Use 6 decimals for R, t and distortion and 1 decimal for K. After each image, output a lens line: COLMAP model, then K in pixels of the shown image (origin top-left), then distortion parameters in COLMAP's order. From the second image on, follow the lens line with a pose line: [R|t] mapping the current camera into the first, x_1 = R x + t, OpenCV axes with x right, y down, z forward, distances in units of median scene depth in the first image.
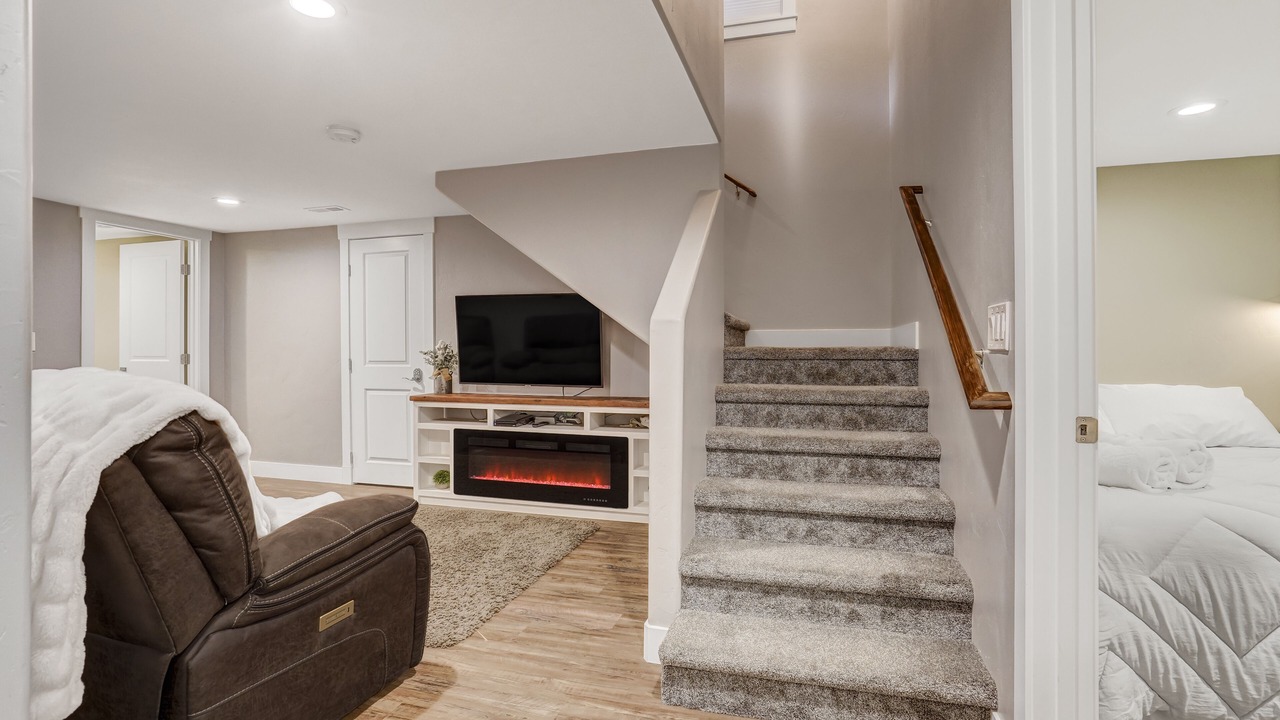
lens RADIAL K [[592.6, 0, 635.3], [0, 592.6, 347.2], [0, 0, 1]] dist [0.001888, 0.000258]
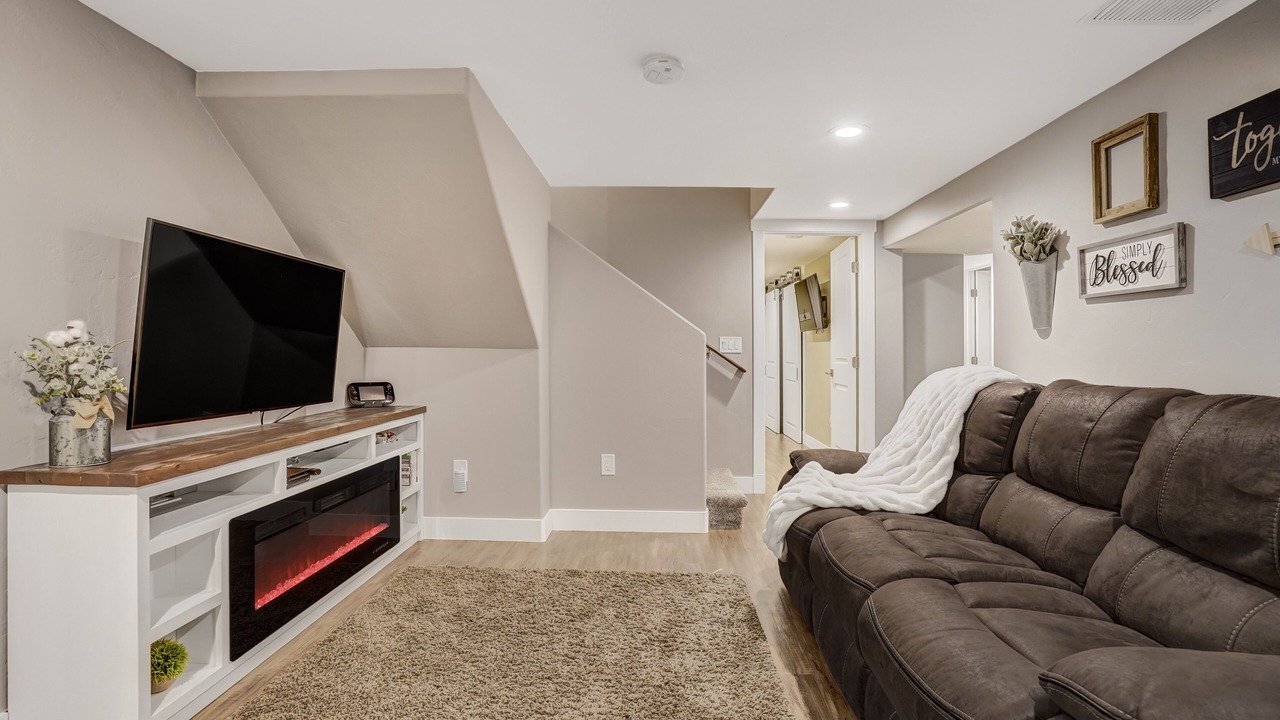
lens RADIAL K [[600.4, 0, 635.6], [0, 600.4, 354.8], [0, 0, 1]] dist [0.000180, 0.000194]
pose [[-0.248231, -0.008141, 0.968667, -0.815299], [-0.011183, 0.999922, 0.005538, 0.002990], [-0.968636, -0.009458, -0.248303, 0.795001]]
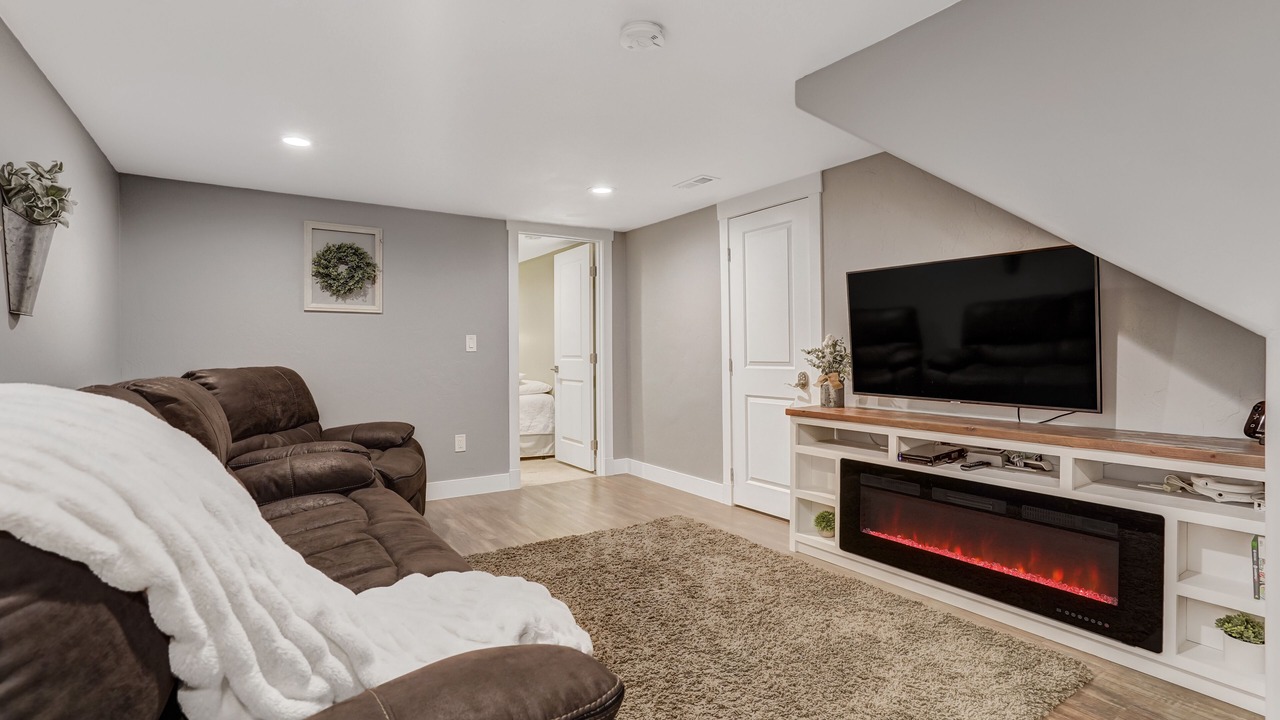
lens RADIAL K [[607.9, 0, 643.6], [0, 607.9, 370.8], [0, 0, 1]] dist [-0.003495, -0.000090]
pose [[0.773704, 0.015196, -0.633366, -0.026115], [0.013713, 0.999076, 0.040722, -0.000968], [0.633399, -0.040192, 0.772781, 0.278673]]
